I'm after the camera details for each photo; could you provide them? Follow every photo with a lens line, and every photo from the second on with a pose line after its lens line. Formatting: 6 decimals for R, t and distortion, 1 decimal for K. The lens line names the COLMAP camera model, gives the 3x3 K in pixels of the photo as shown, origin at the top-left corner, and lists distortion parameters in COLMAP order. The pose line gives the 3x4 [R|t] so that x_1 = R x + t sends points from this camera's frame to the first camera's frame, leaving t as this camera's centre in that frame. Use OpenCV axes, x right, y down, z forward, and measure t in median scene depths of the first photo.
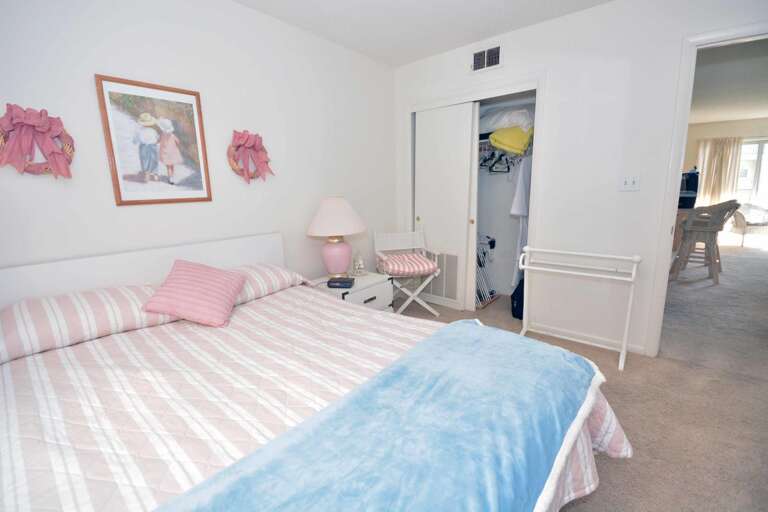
lens RADIAL K [[338.4, 0, 384.8], [0, 338.4, 255.6], [0, 0, 1]] dist [-0.015689, -0.000804]
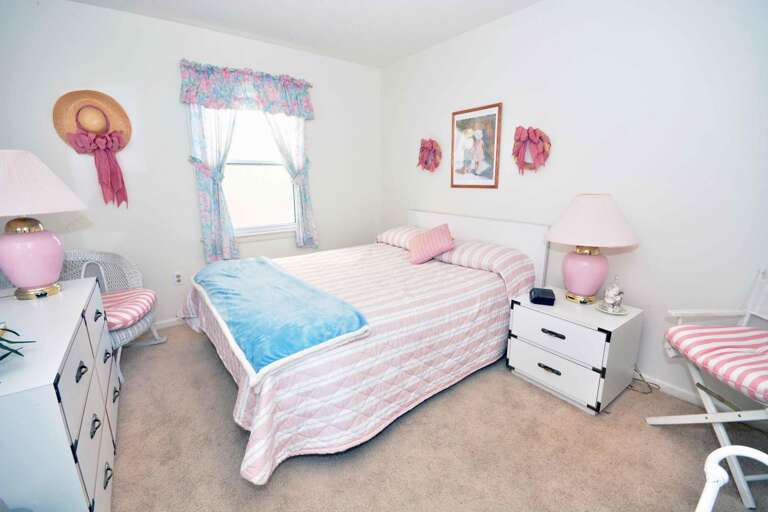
lens RADIAL K [[338.4, 0, 385.5], [0, 338.4, 256.6], [0, 0, 1]] dist [-0.015689, -0.000804]
pose [[-0.232606, 0.248563, -0.940272, 0.928228], [-0.176668, 0.939907, 0.292171, -0.240277], [0.956391, 0.234077, -0.174714, 0.971462]]
